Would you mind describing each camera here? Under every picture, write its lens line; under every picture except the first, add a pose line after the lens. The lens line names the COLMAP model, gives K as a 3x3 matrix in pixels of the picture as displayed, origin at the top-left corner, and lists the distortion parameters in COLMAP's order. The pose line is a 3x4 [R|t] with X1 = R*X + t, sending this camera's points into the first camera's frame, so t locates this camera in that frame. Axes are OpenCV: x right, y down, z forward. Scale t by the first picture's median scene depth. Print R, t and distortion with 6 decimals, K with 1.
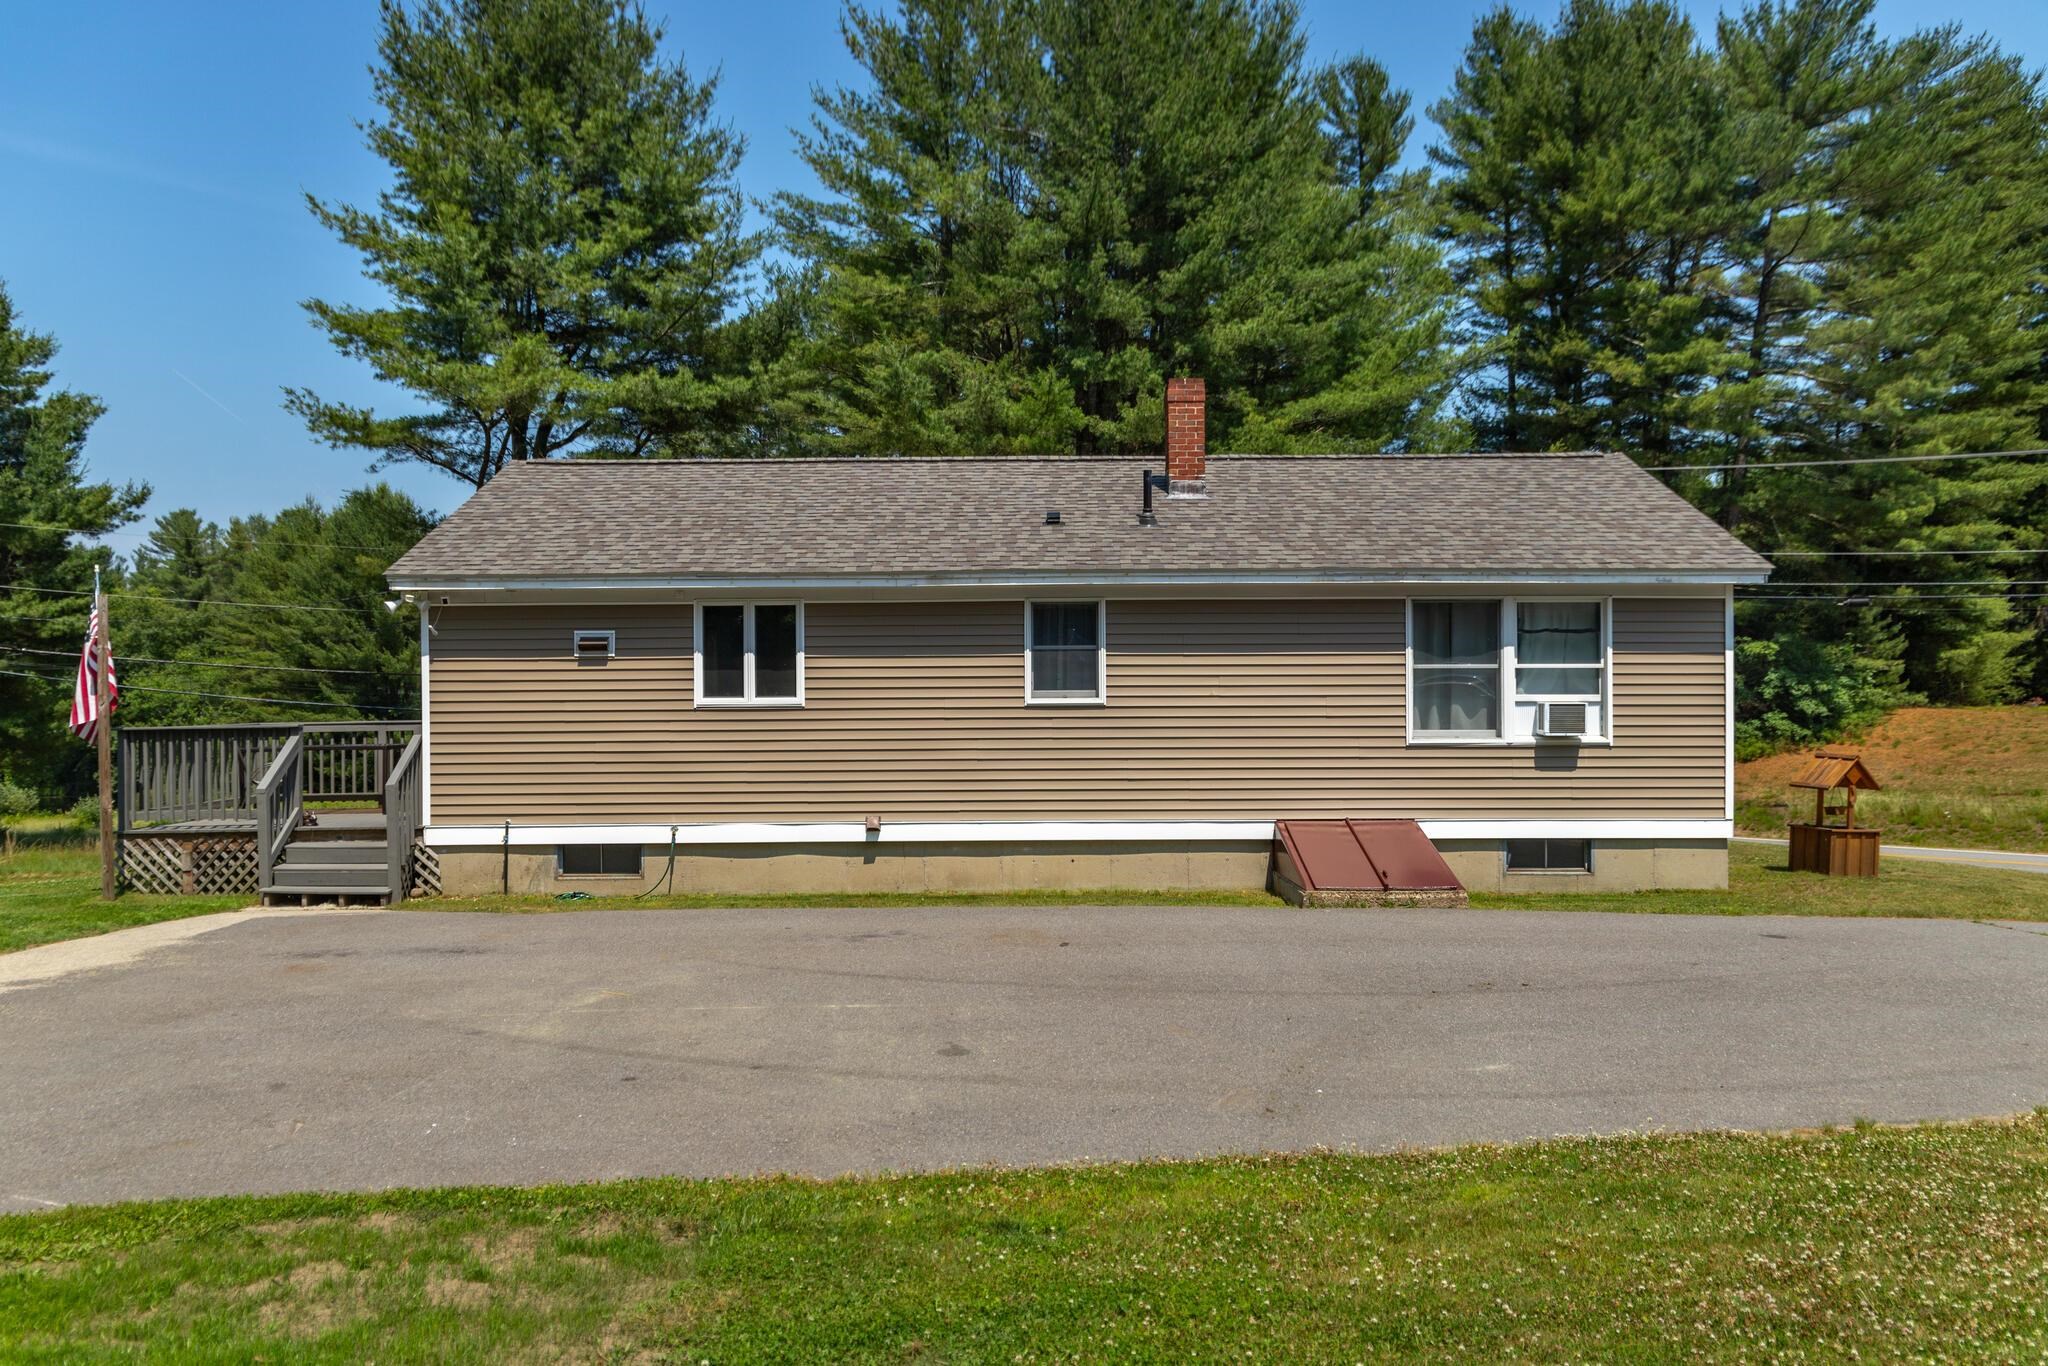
lens RADIAL K [[1602.9, 0, 1009.5], [0, 1602.9, 730.4], [0, 0, 1]] dist [-0.020926, 0.022704]
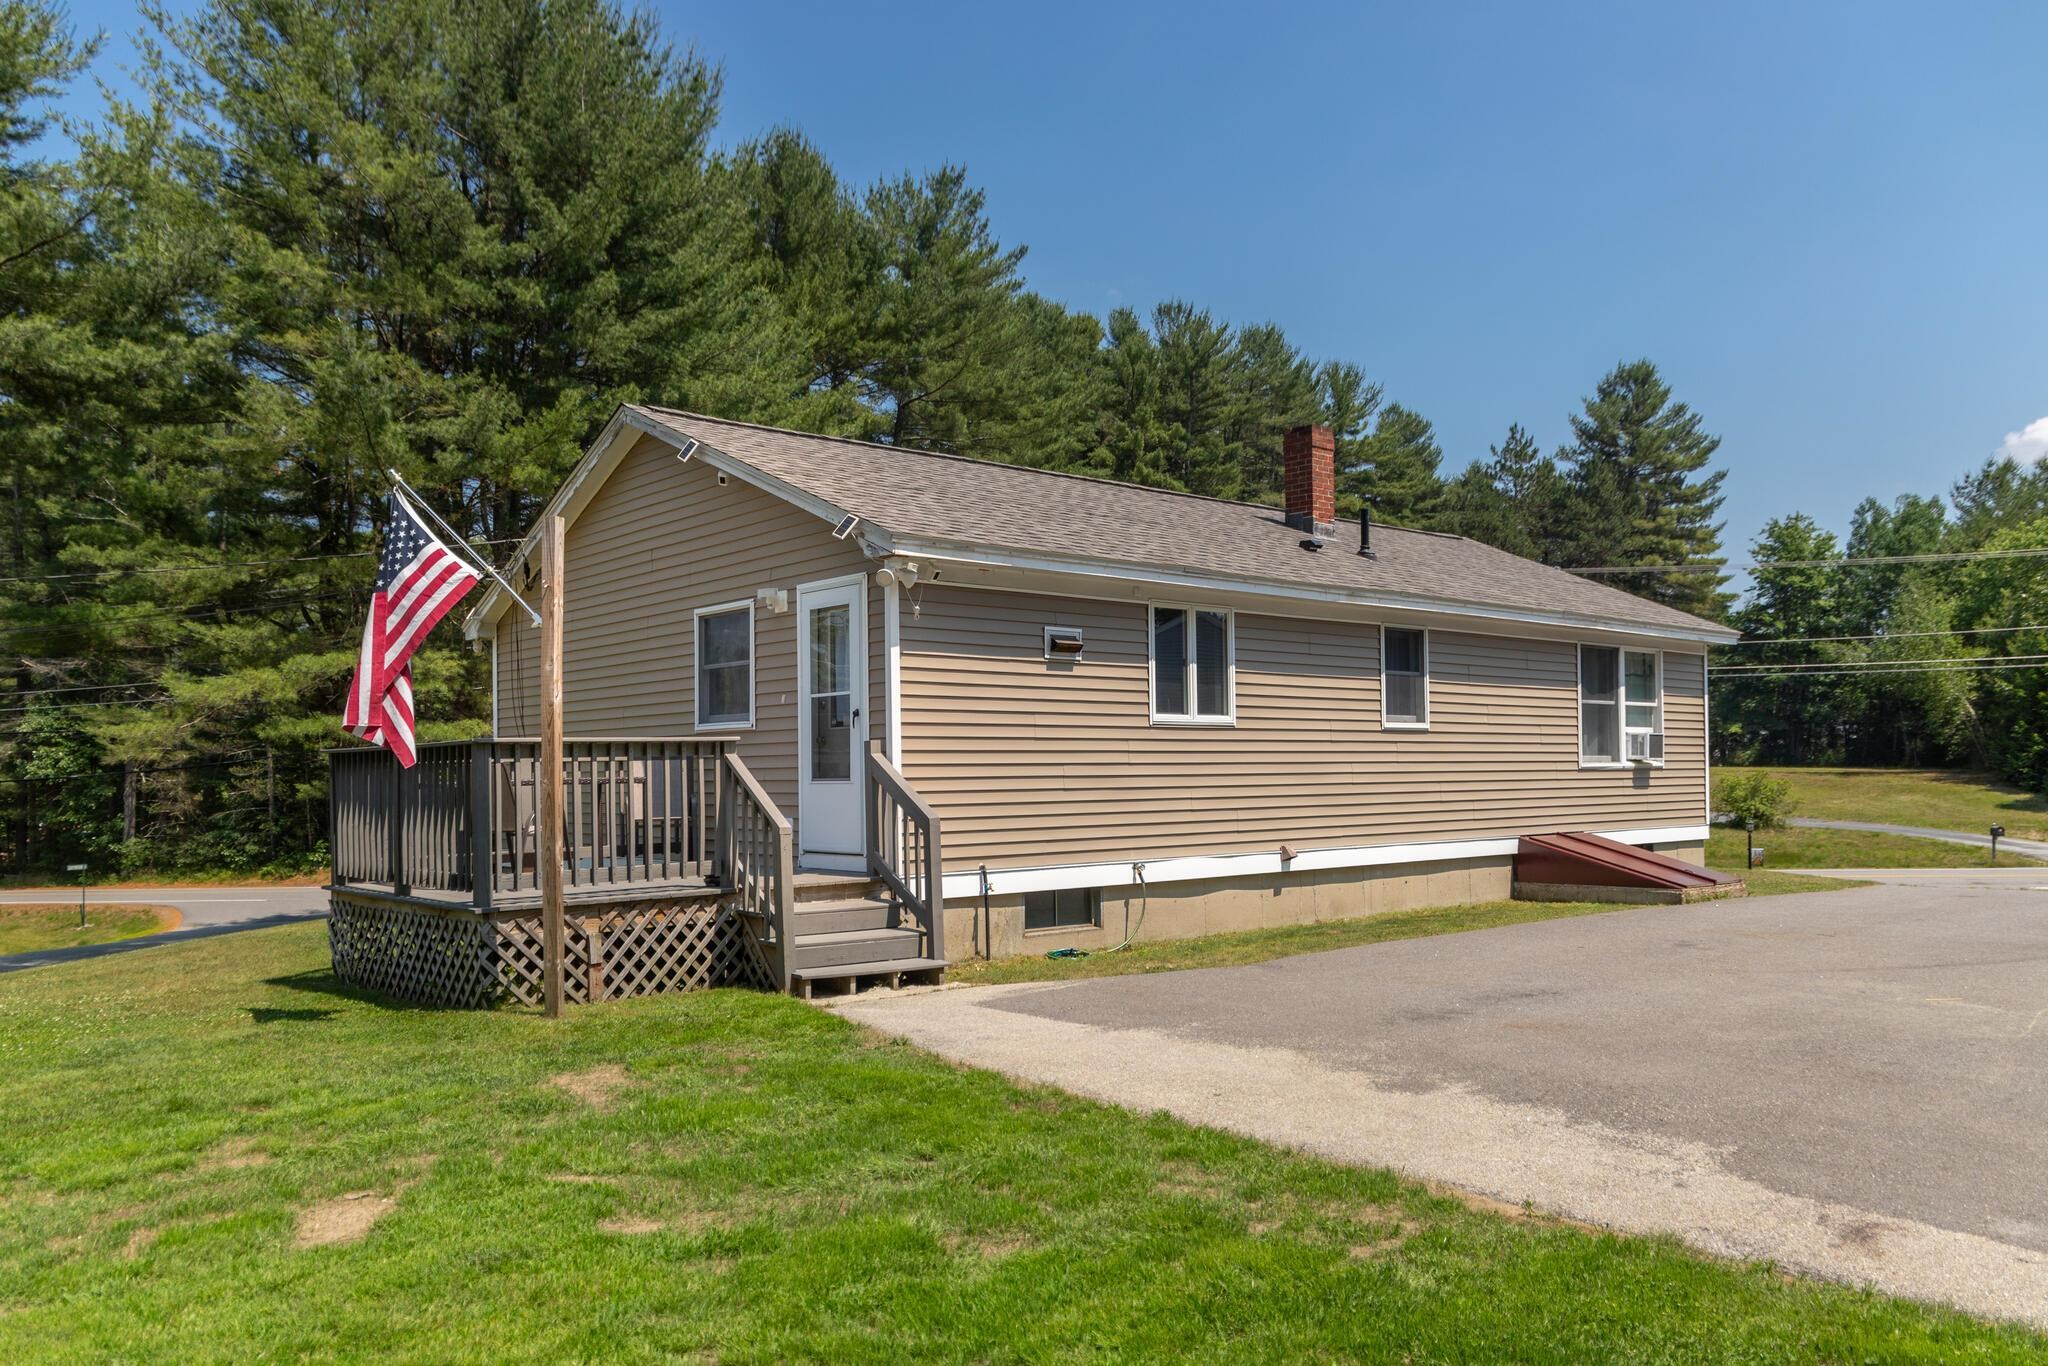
lens RADIAL K [[1537.1, 0, 1009.1], [0, 1537.1, 773.5], [0, 0, 1]] dist [-0.044889, 0.002056]
pose [[0.756093, -0.001146, 0.654463, -0.793267], [0.019788, 0.999581, -0.021111, 0.028035], [-0.654165, 0.028913, 0.755799, 0.426849]]
